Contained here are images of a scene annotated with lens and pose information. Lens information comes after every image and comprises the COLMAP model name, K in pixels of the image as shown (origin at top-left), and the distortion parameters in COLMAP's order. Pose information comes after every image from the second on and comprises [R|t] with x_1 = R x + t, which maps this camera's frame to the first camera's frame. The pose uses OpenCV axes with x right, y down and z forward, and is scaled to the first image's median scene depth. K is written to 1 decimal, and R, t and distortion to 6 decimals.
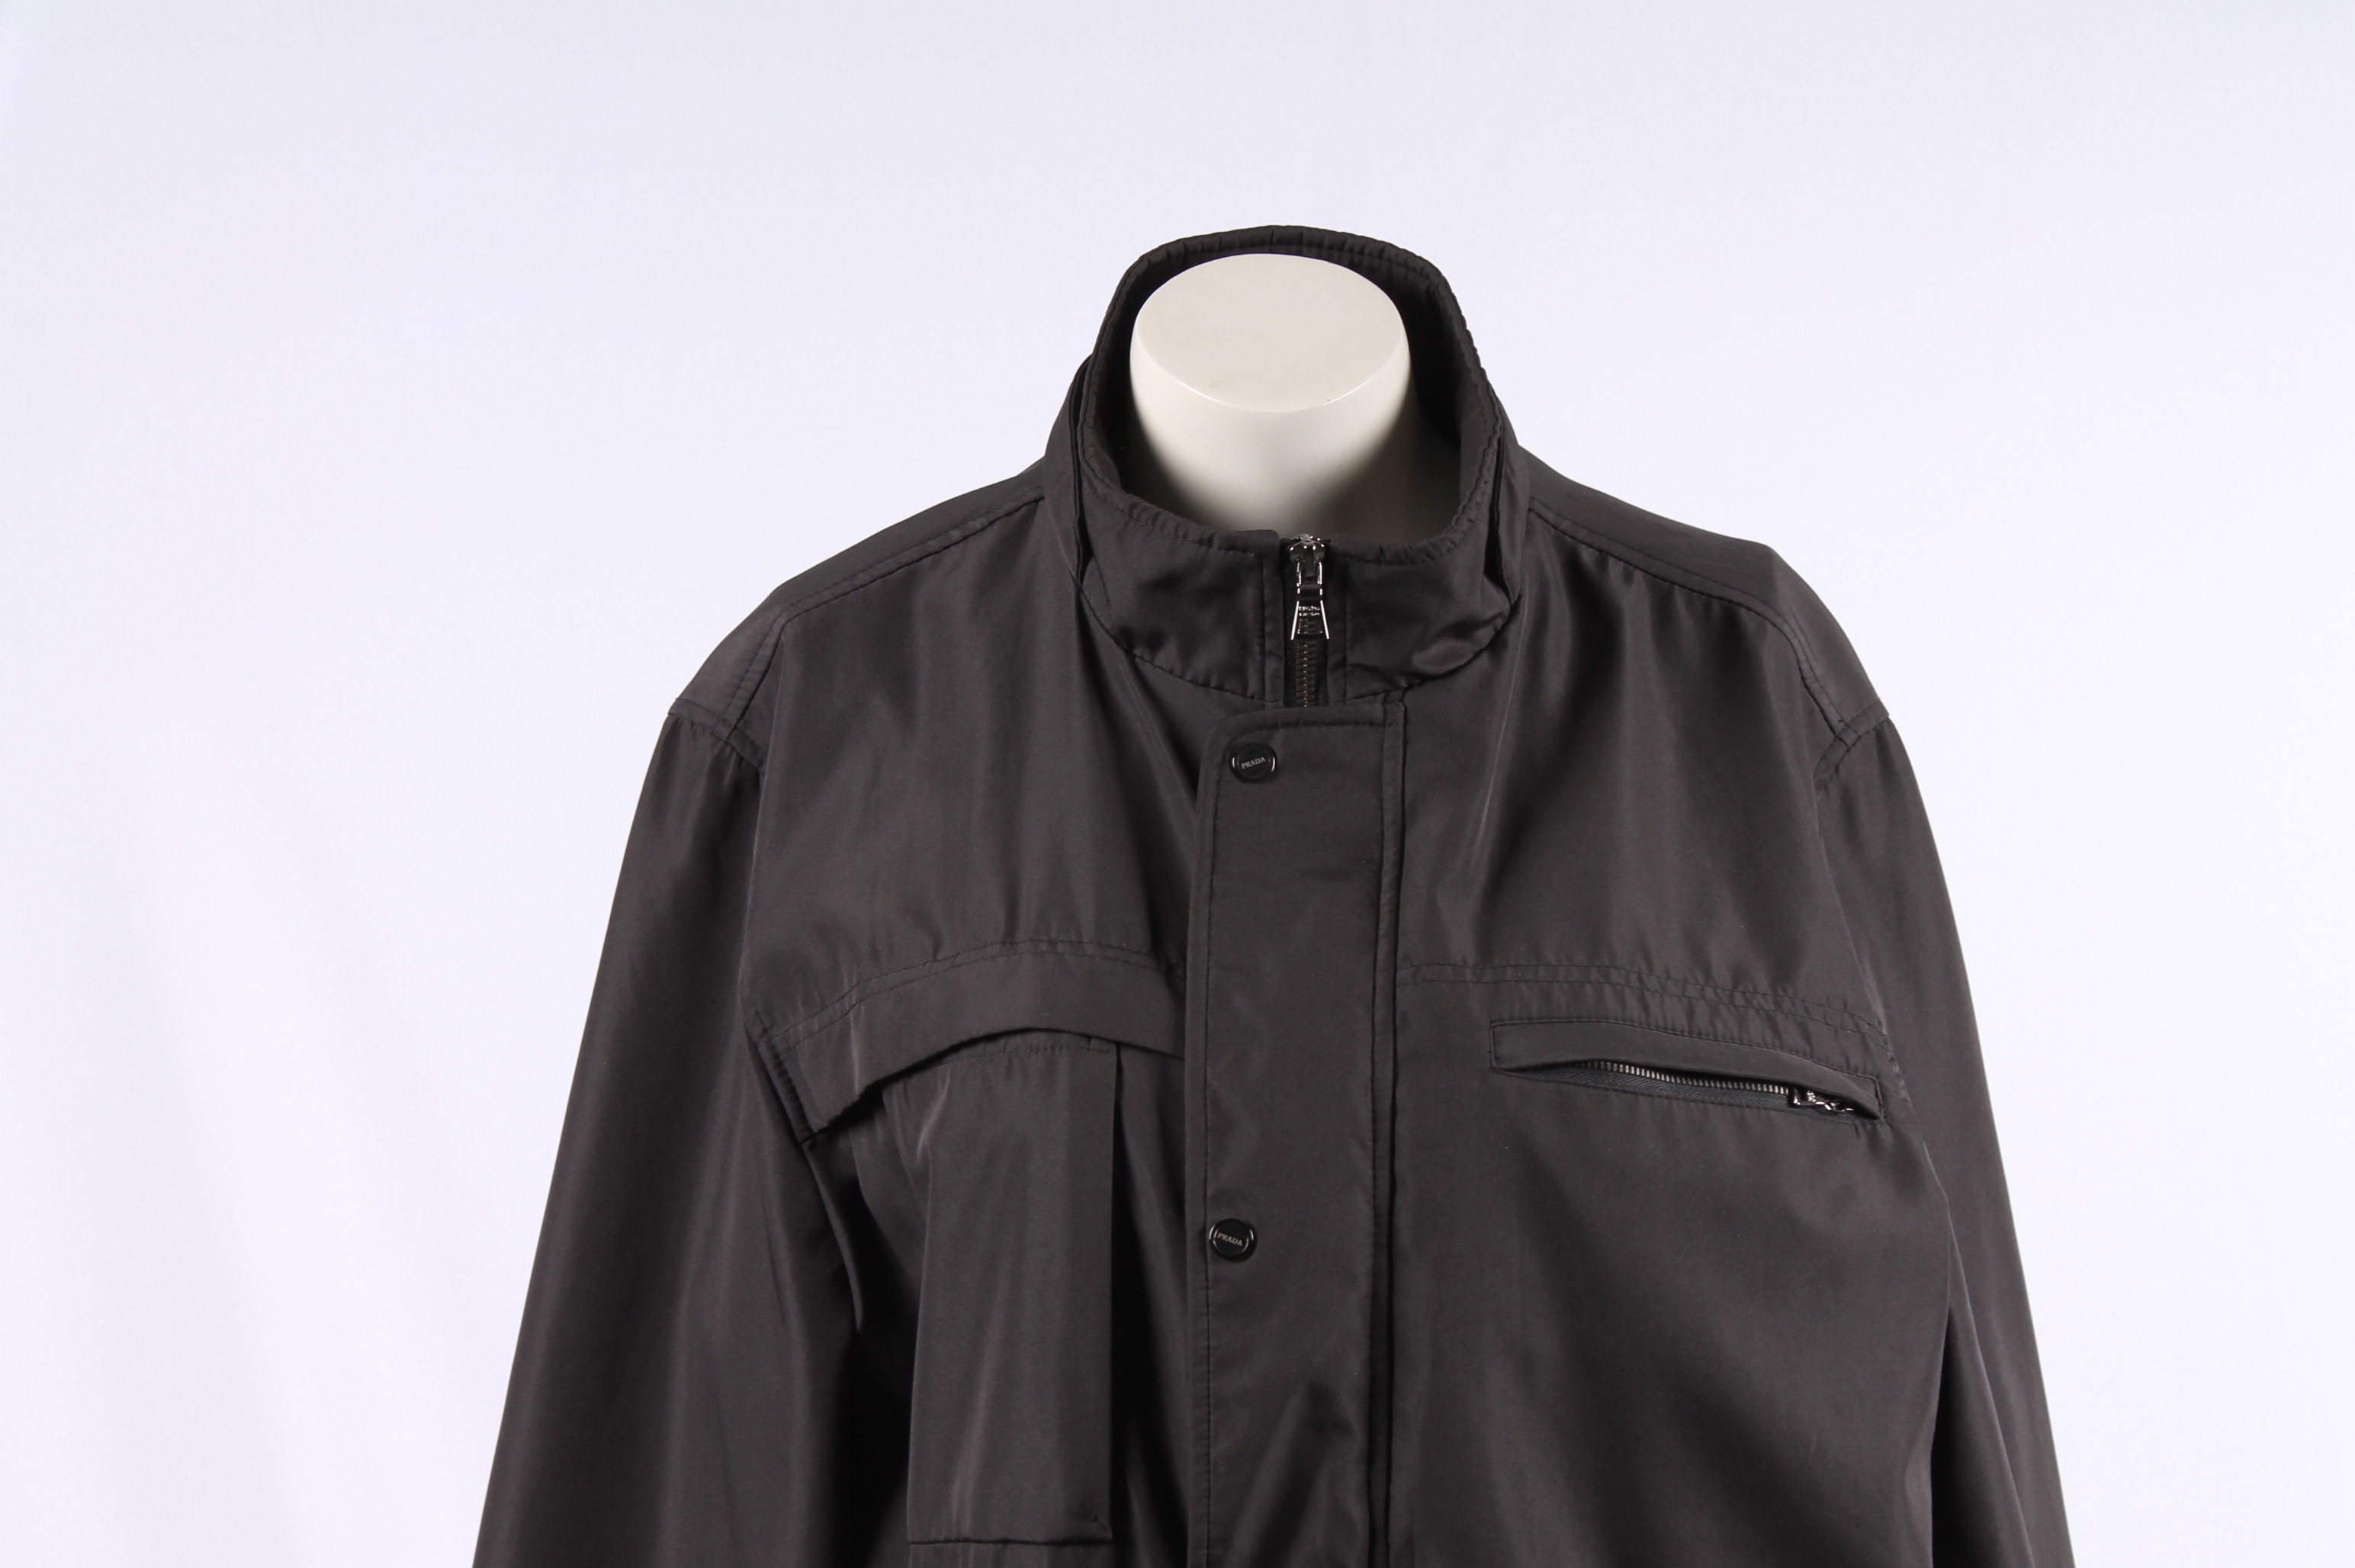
lens RADIAL K [[5985.8, 0, 1177.5], [0, 5985.8, 784.0], [0, 0, 1]] dist [0.121945, 0.362978]
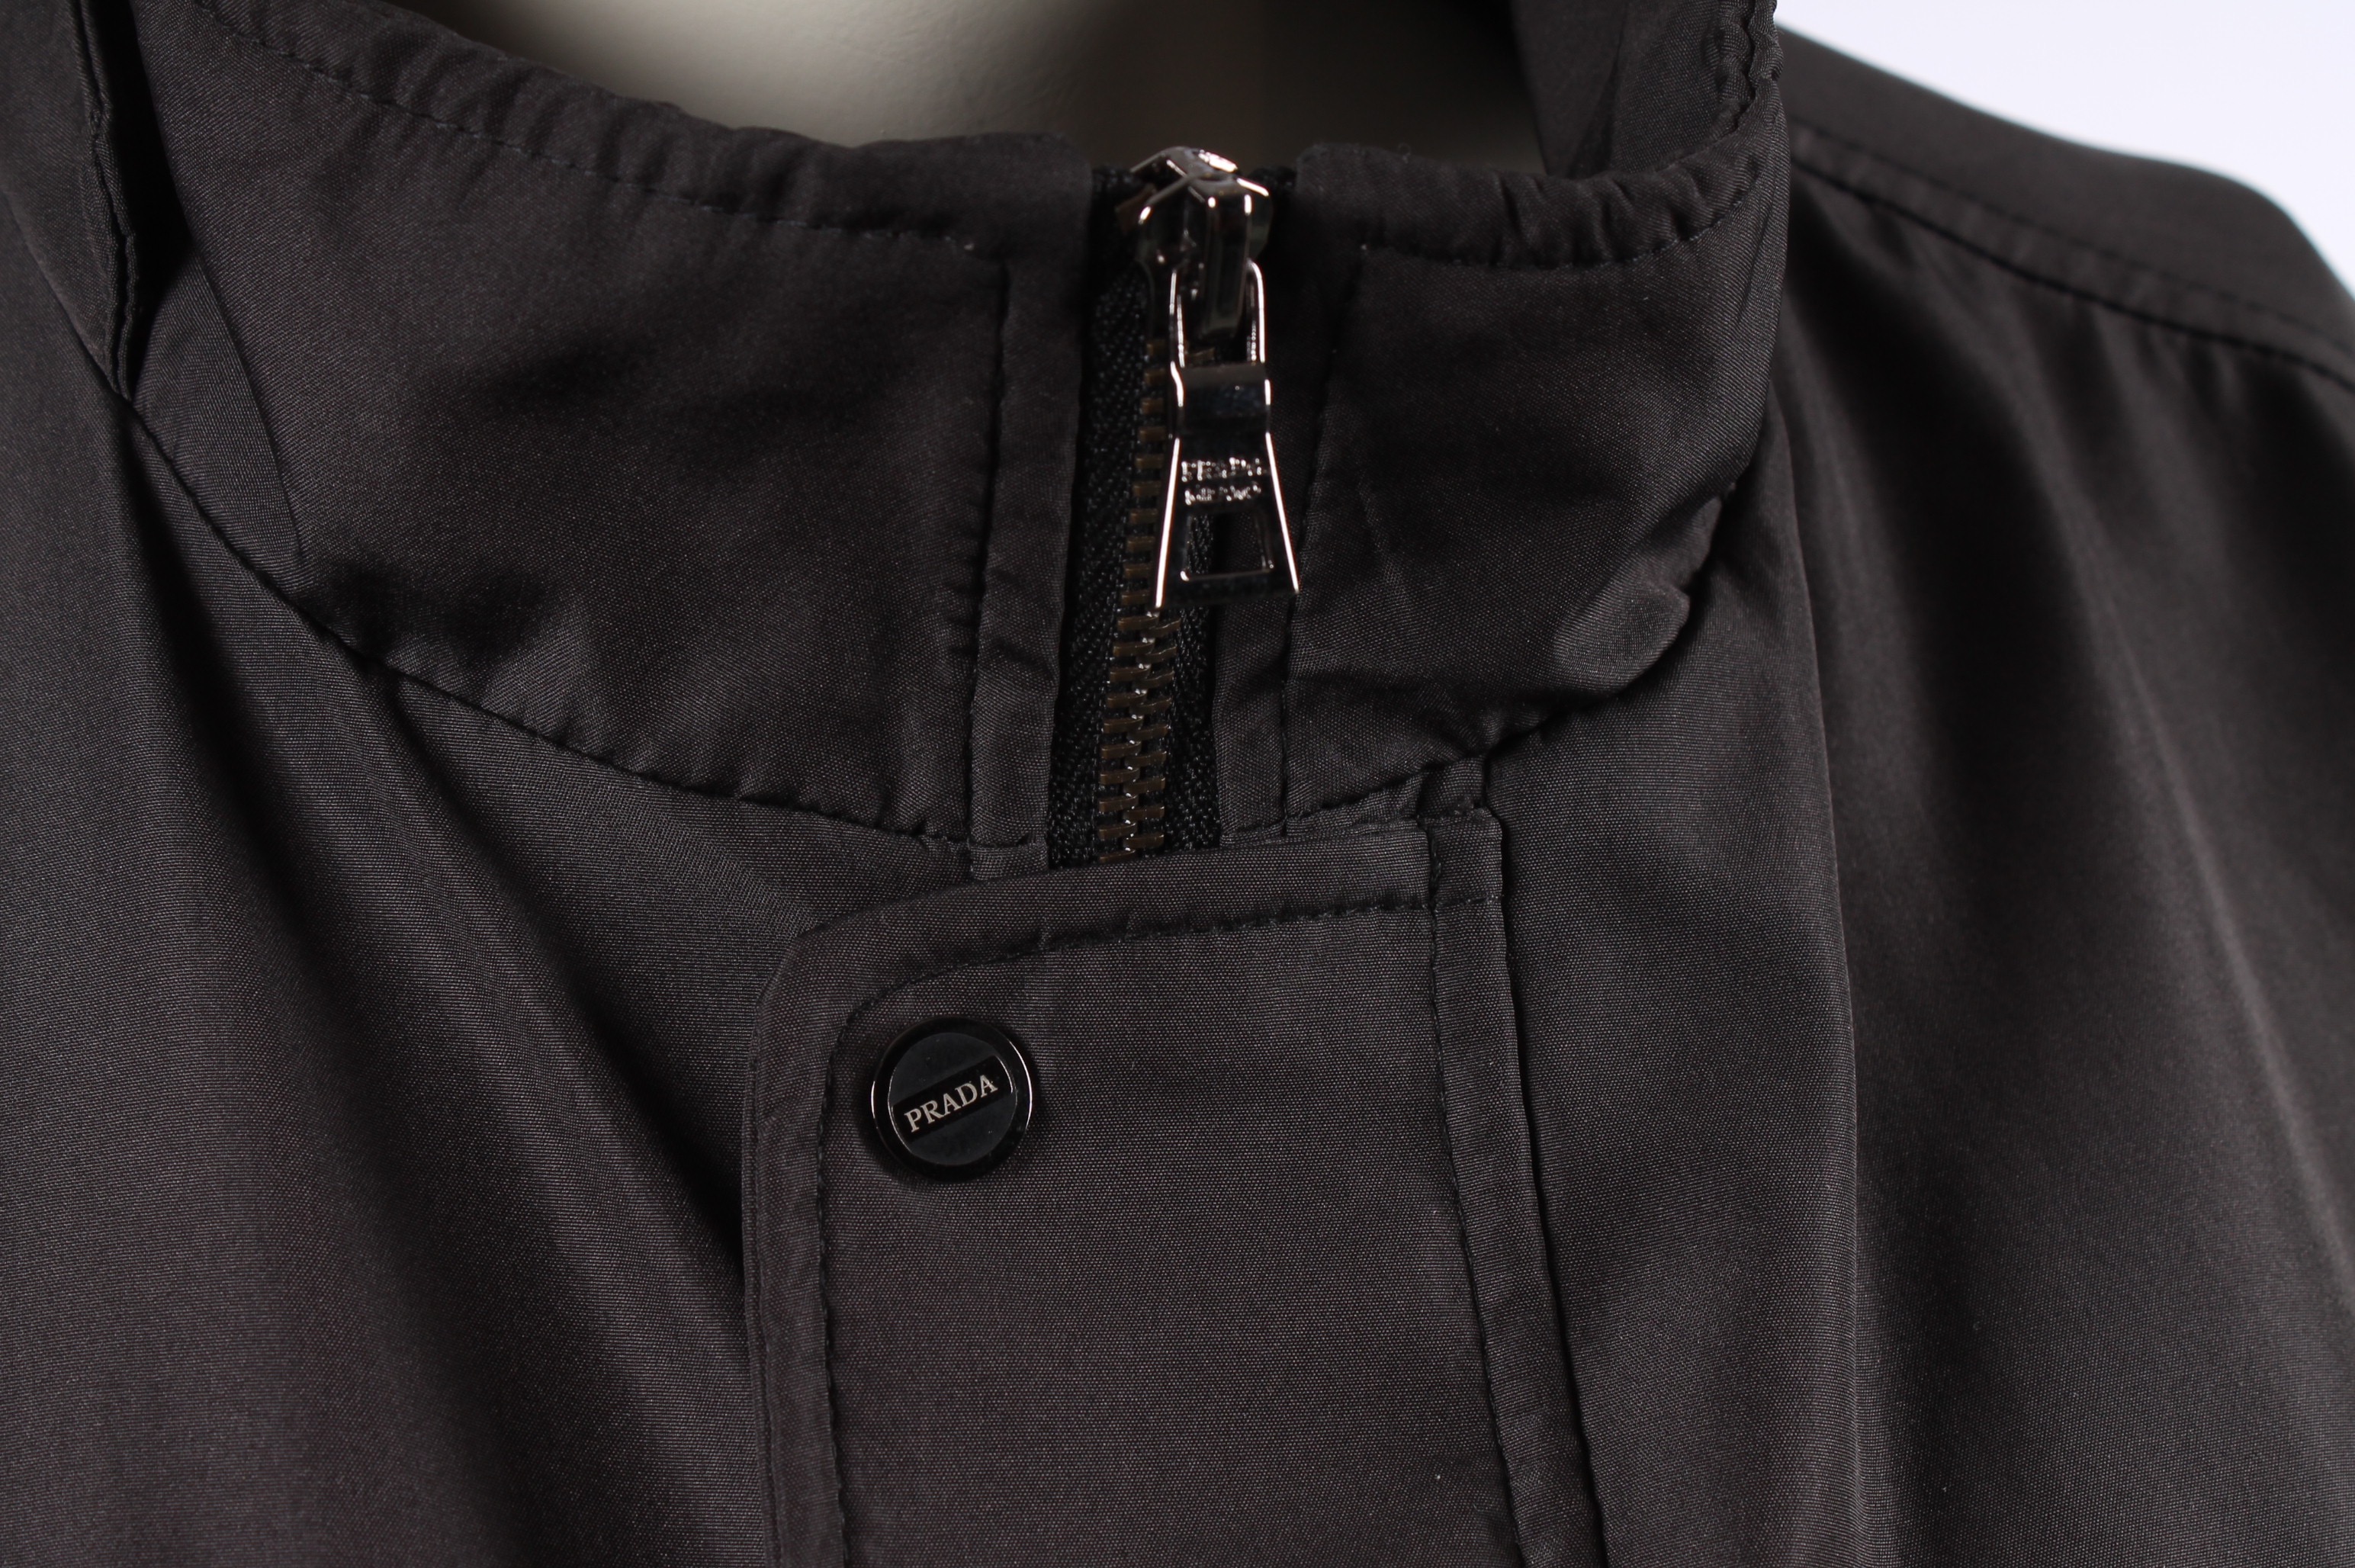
lens RADIAL K [[4567.8, 0, 1177.5], [0, 4567.8, 784.0], [0, 0, 1]] dist [0.066131, 0.098825]
pose [[0.957629, -0.068523, 0.279734, -0.029759], [0.047271, 0.995508, 0.082032, -0.031312], [-0.284099, -0.065333, 0.956567, 0.818392]]
